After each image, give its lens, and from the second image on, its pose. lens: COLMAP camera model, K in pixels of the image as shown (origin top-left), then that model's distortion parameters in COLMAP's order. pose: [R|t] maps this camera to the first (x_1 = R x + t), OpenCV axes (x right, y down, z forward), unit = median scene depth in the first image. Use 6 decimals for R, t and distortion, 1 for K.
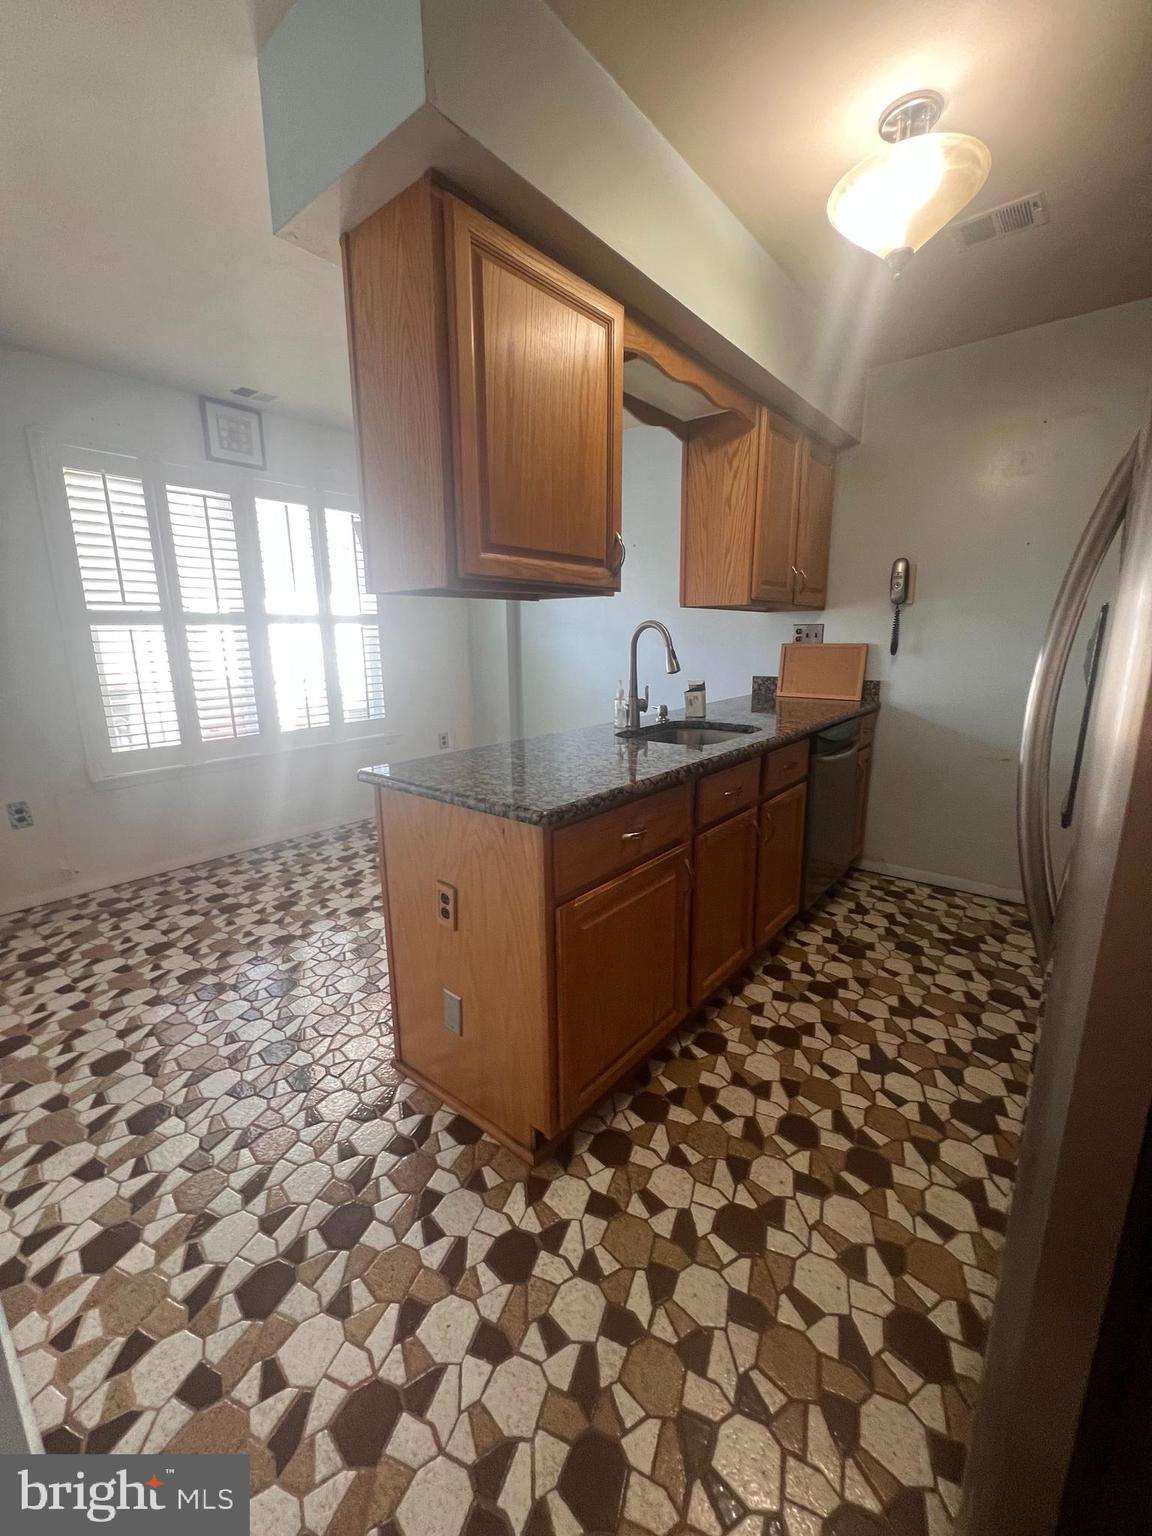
lens RADIAL K [[614.1, 0, 573.2], [0, 614.1, 761.7], [0, 0, 1]] dist [-0.000421, 0.001930]
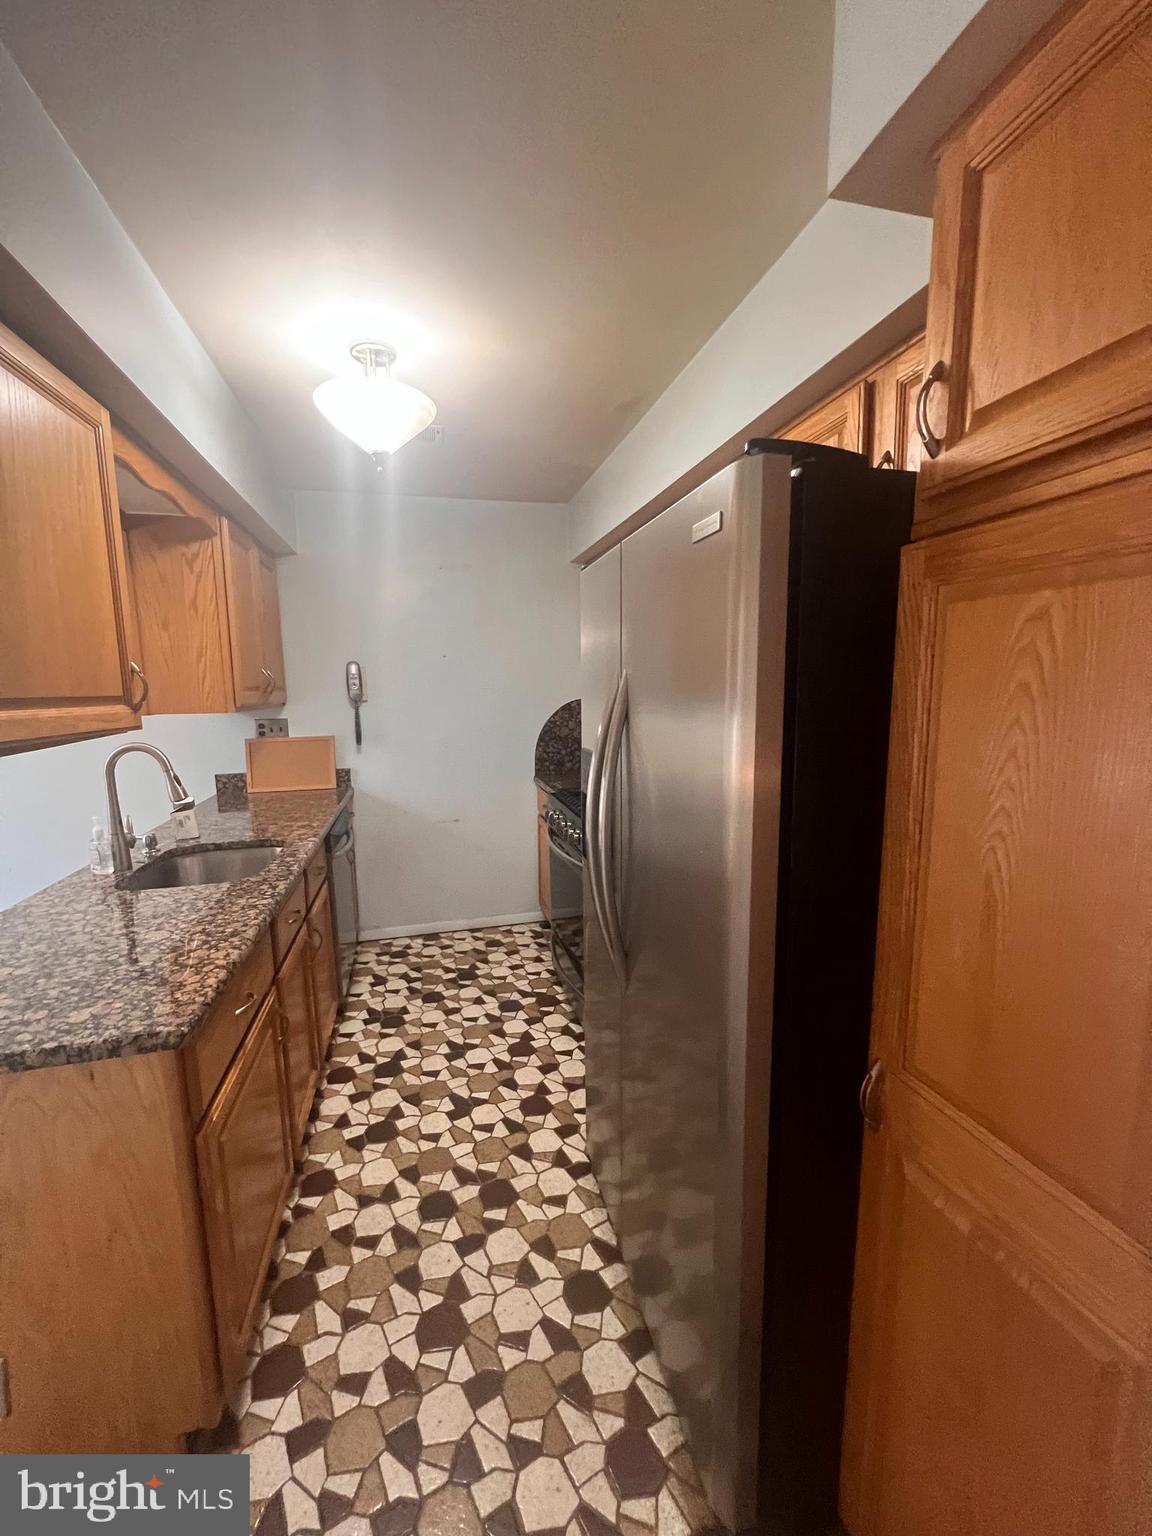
lens RADIAL K [[614.1, 0, 577.6], [0, 614.1, 771.0], [0, 0, 1]] dist [-0.000421, 0.001930]
pose [[0.600020, -0.116490, 0.791458, -0.225351], [0.180280, 0.983582, 0.008093, -0.111529], [-0.779407, 0.137828, 0.611170, 0.021583]]
